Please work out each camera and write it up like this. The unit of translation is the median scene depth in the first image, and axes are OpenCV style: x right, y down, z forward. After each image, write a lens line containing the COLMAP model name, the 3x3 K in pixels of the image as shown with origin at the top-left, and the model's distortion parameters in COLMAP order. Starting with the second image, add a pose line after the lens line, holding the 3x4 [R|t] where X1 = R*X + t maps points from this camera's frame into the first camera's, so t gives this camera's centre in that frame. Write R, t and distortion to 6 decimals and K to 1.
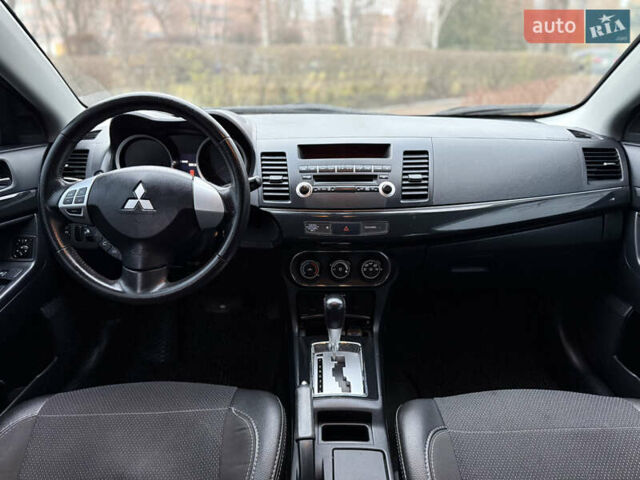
lens RADIAL K [[480.5, 0, 320.0], [0, 480.5, 240.0], [0, 0, 1]] dist [-0.005000, -0.001776]
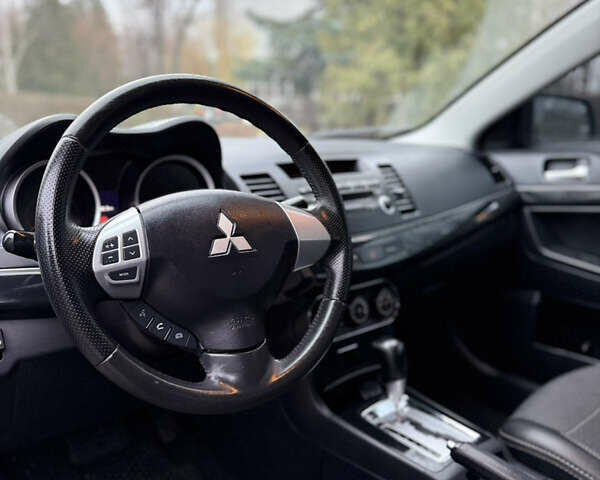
lens RADIAL K [[598.4, 0, 300.0], [0, 598.4, 240.0], [0, 0, 1]] dist [0.046074, -0.001495]
pose [[0.757428, -0.129967, 0.639852, -0.669464], [0.228651, 0.970730, -0.073493, -0.001554], [-0.611573, 0.201968, 0.764976, 0.287347]]
